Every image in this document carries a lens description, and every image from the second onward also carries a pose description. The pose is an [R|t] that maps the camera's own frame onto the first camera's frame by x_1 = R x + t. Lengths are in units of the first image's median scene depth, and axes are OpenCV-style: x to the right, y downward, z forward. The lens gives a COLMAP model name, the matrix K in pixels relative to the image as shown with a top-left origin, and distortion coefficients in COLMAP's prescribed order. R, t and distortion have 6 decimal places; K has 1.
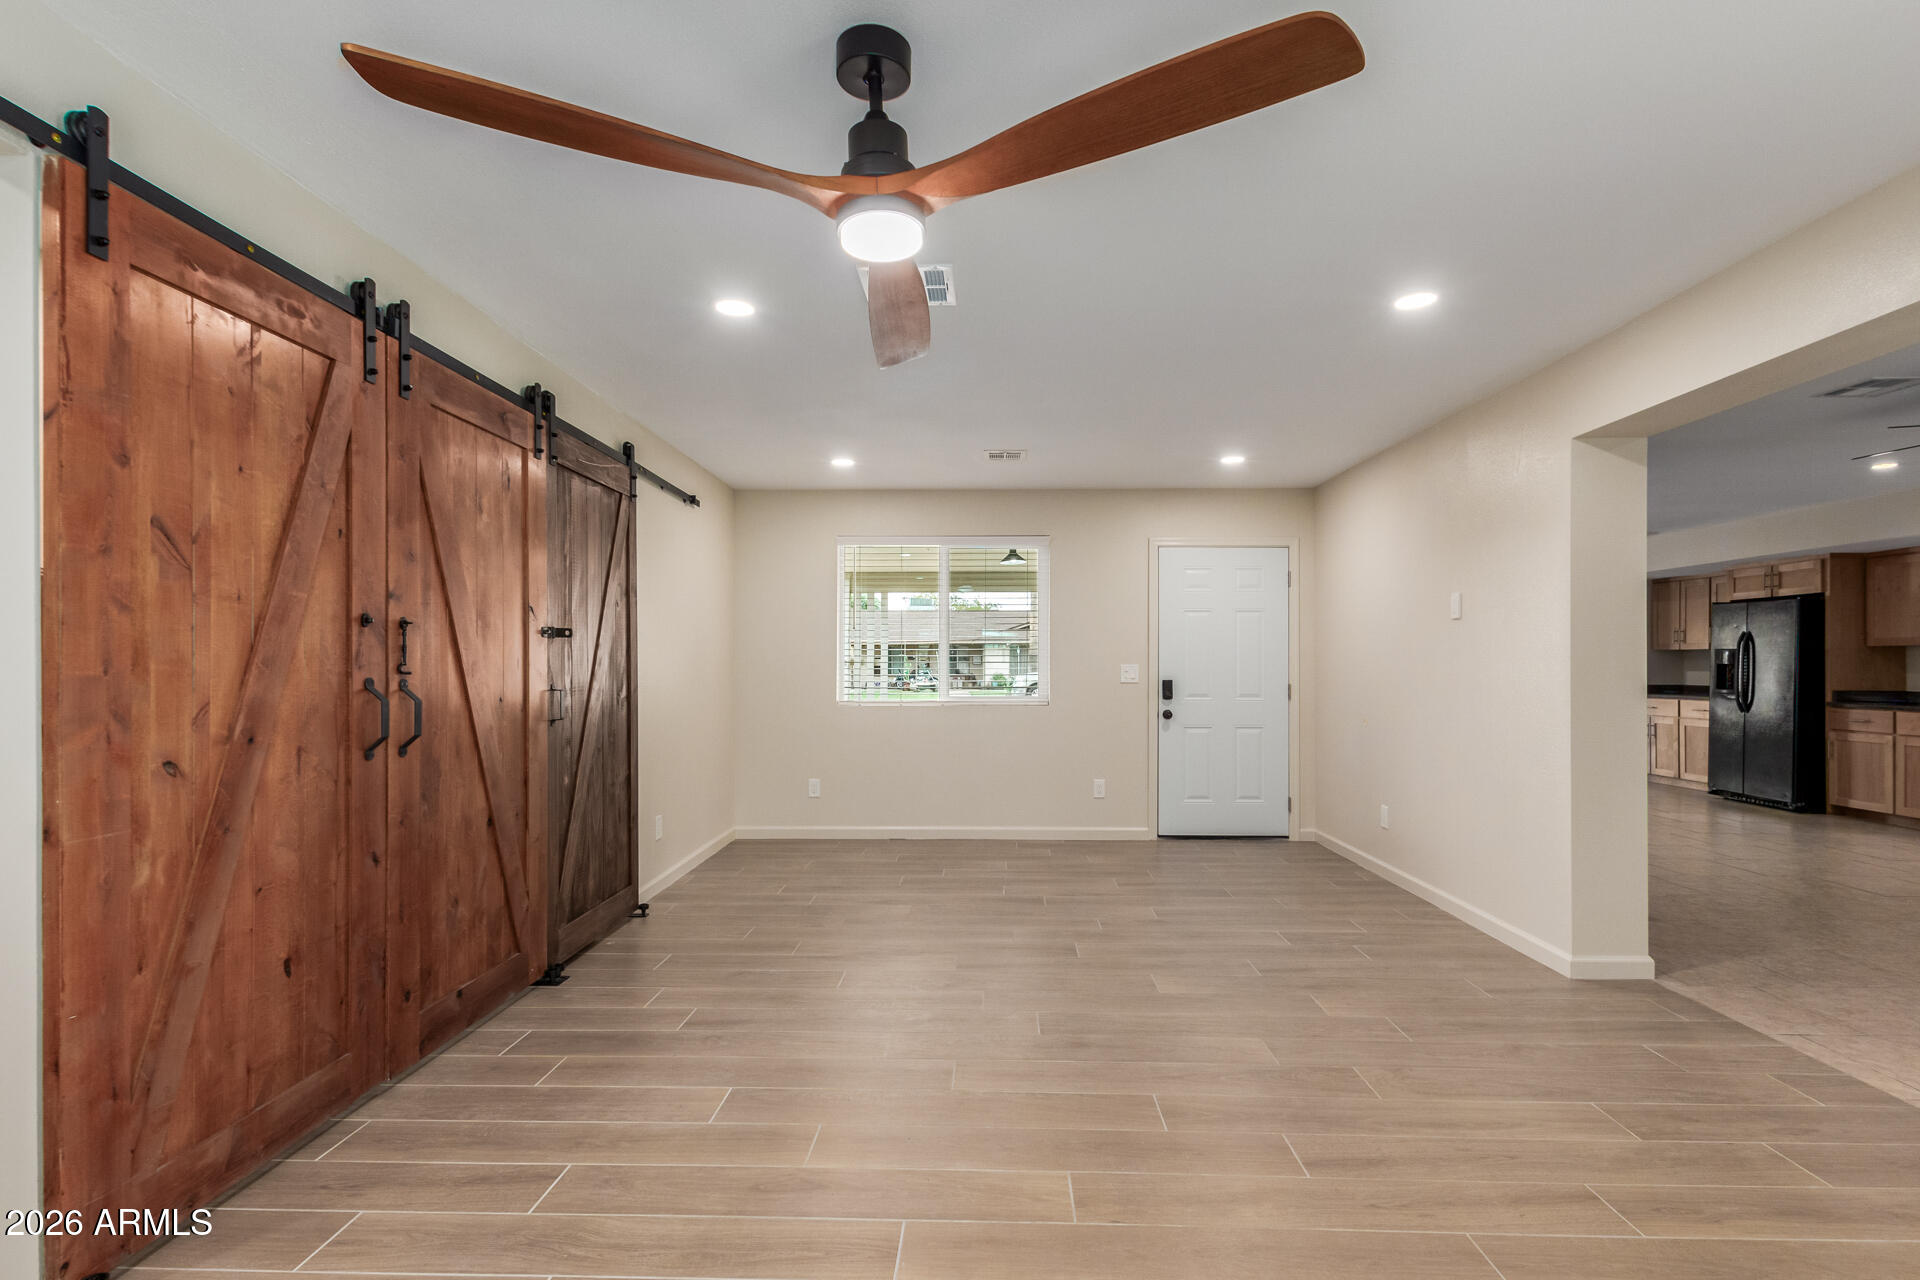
lens RADIAL K [[904.5, 0, 959.2], [0, 904.5, 655.1], [0, 0, 1]] dist [0.004846, -0.001237]
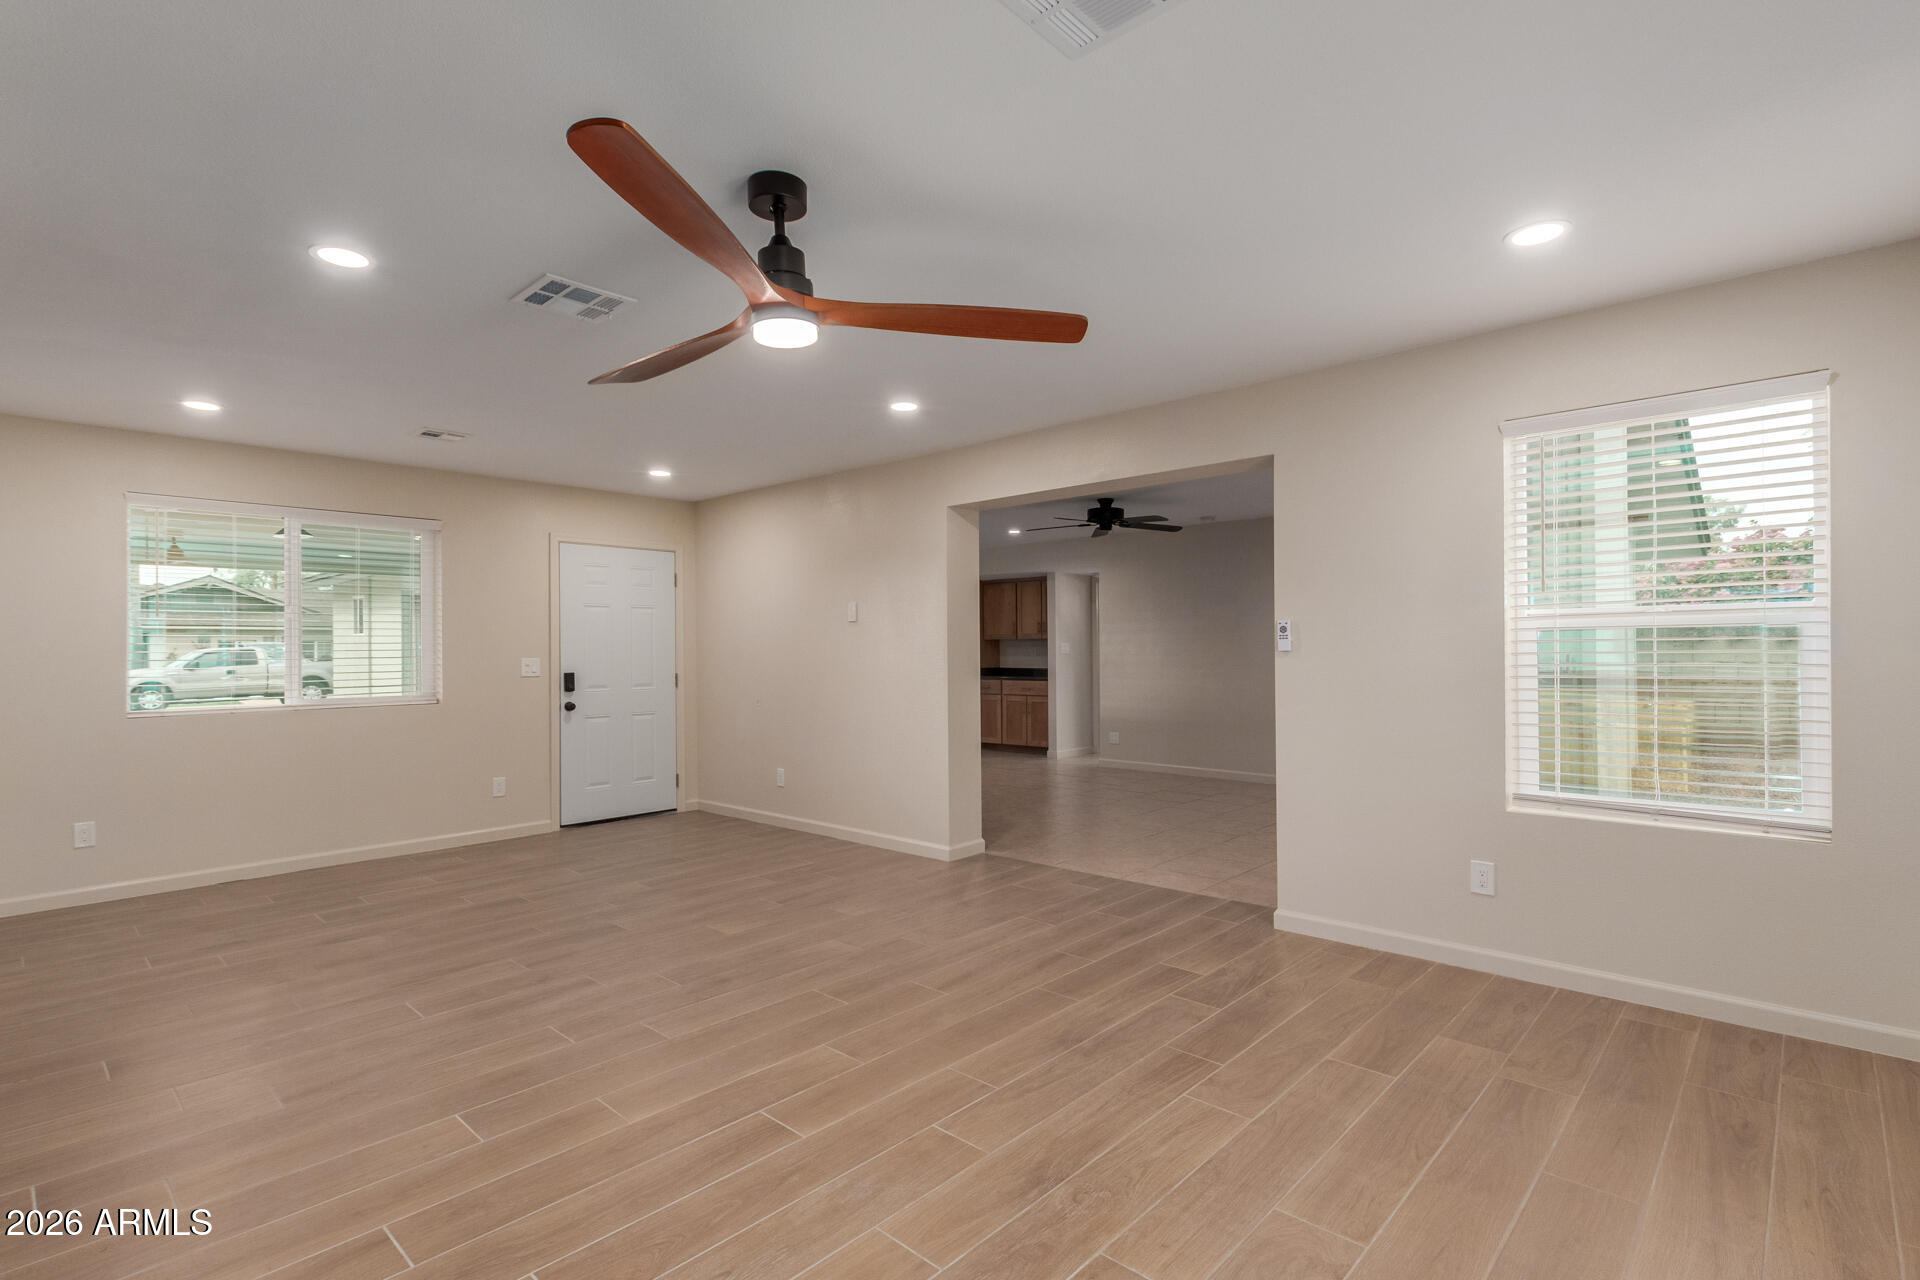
lens RADIAL K [[904.5, 0, 958.9], [0, 904.5, 646.3], [0, 0, 1]] dist [0.004846, -0.001237]
pose [[0.661508, -0.004998, 0.749921, -0.445026], [0.001862, 0.999986, 0.005022, -0.012527], [-0.749935, -0.001926, 0.661508, -0.016994]]
